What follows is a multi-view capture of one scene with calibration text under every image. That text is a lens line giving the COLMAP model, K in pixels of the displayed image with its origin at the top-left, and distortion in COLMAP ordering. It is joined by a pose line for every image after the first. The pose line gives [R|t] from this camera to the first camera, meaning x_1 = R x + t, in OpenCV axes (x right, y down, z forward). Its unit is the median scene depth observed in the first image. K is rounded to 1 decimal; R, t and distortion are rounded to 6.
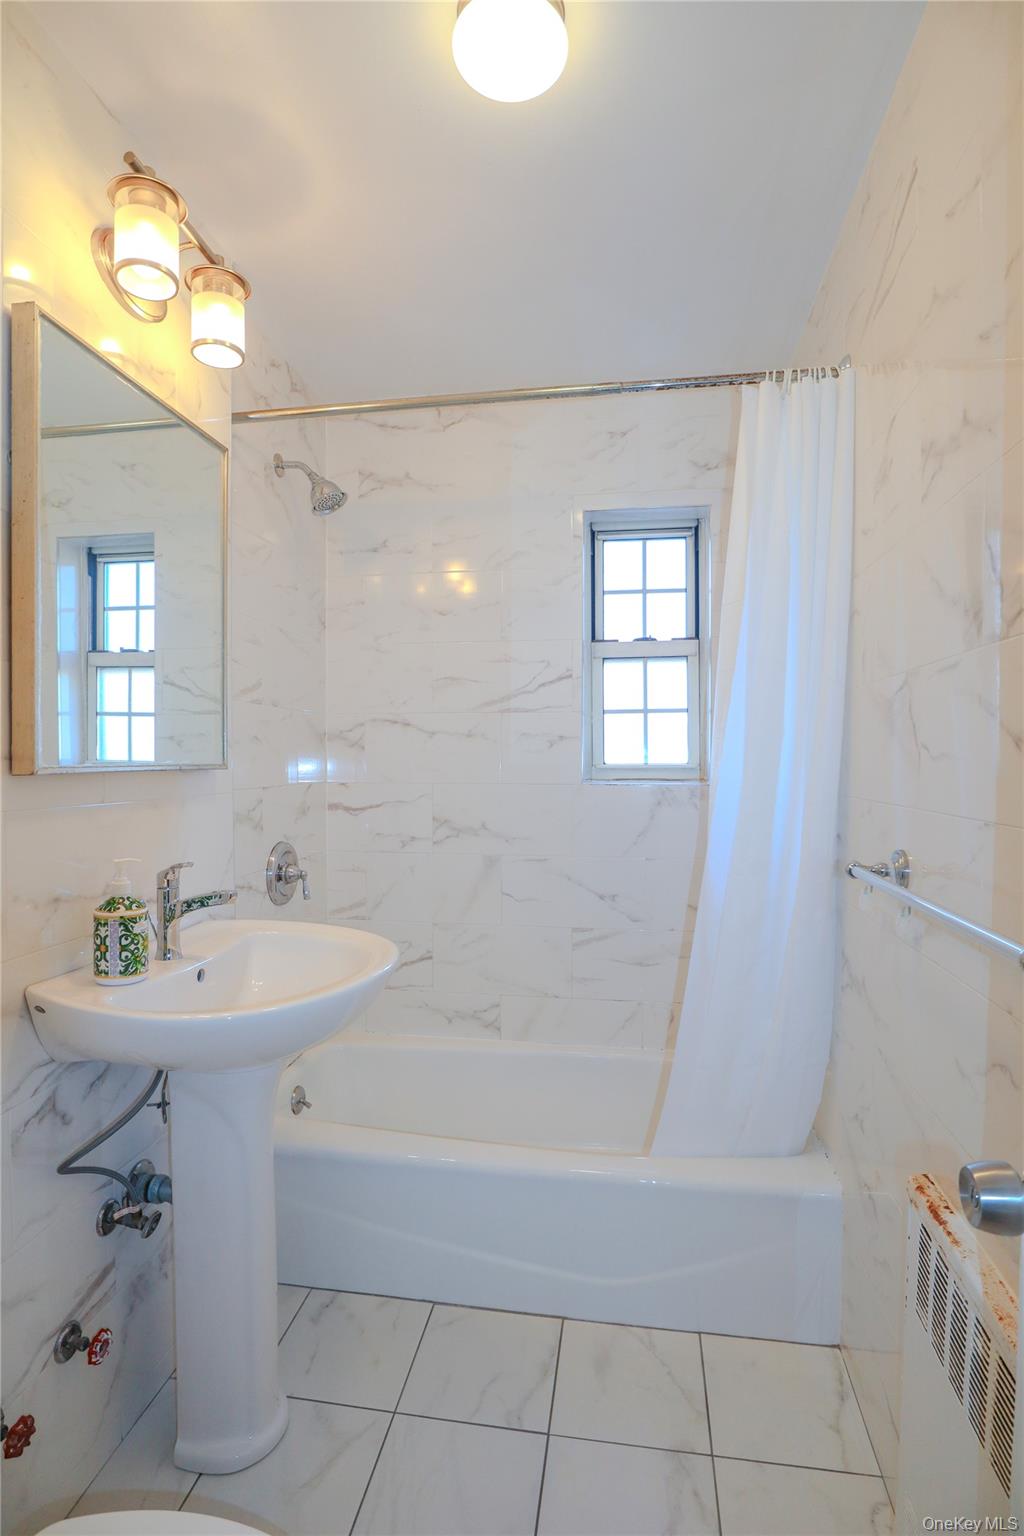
lens RADIAL K [[788.5, 0, 512.1], [0, 788.5, 773.6], [0, 0, 1]] dist [-0.024286, 0.012437]
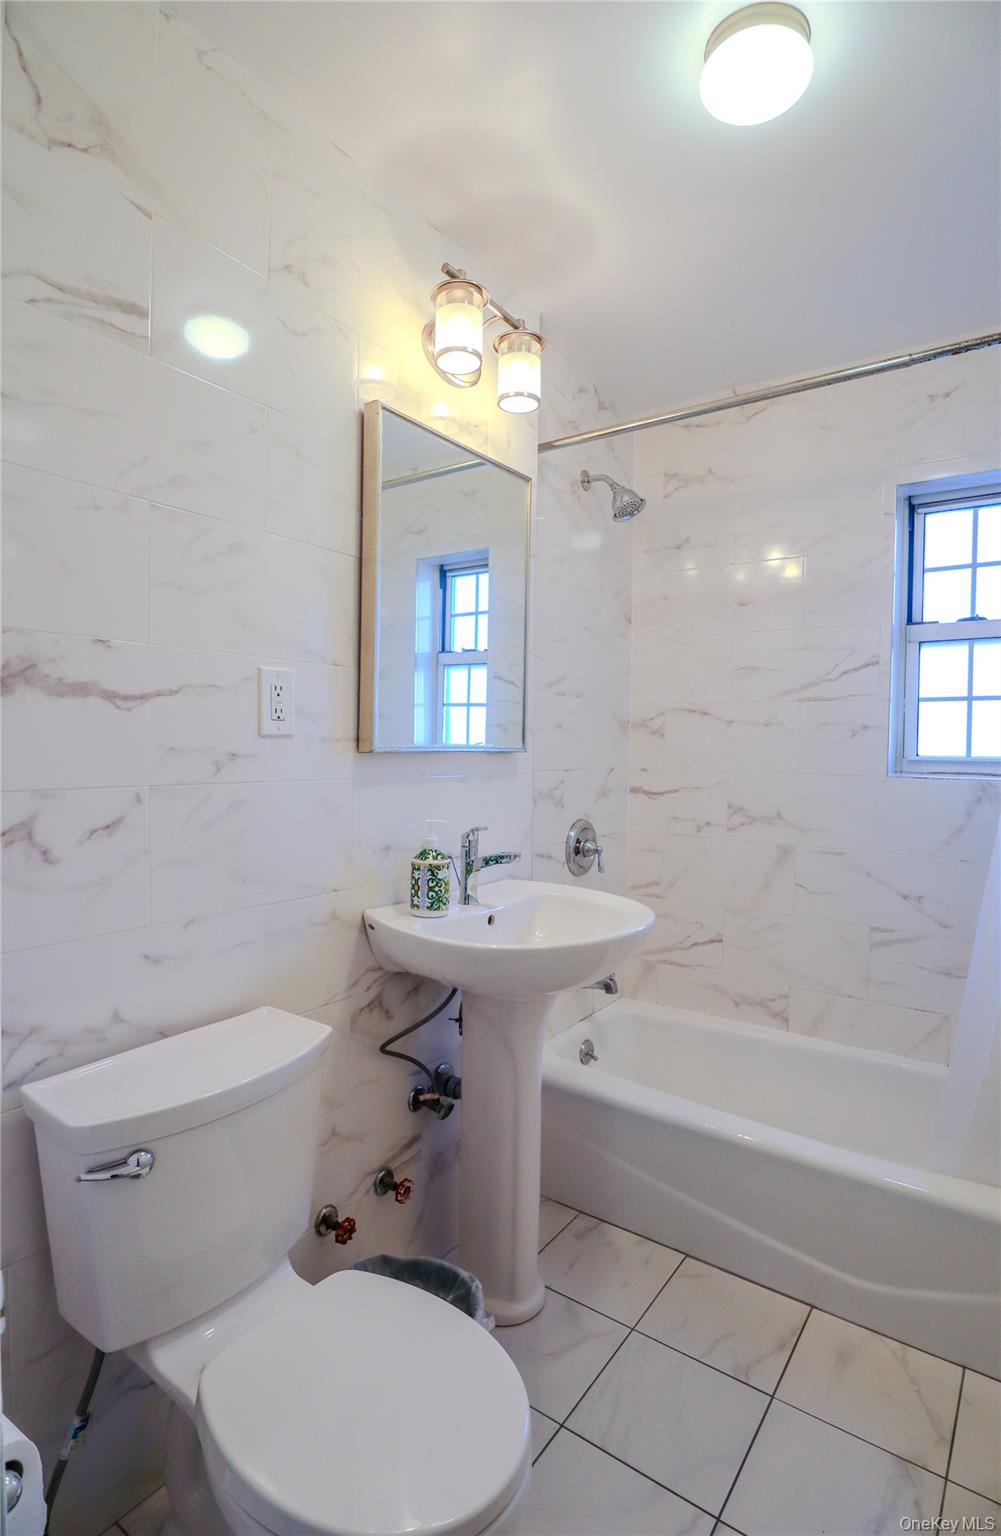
lens RADIAL K [[806.8, 0, 500.5], [0, 806.8, 768.0], [0, 0, 1]] dist [0.000787, 0.000802]
pose [[0.900484, 0.028169, -0.433975, 0.099250], [-0.025047, 0.999603, 0.012912, 0.002479], [0.434166, -0.000757, 0.900832, -0.080229]]
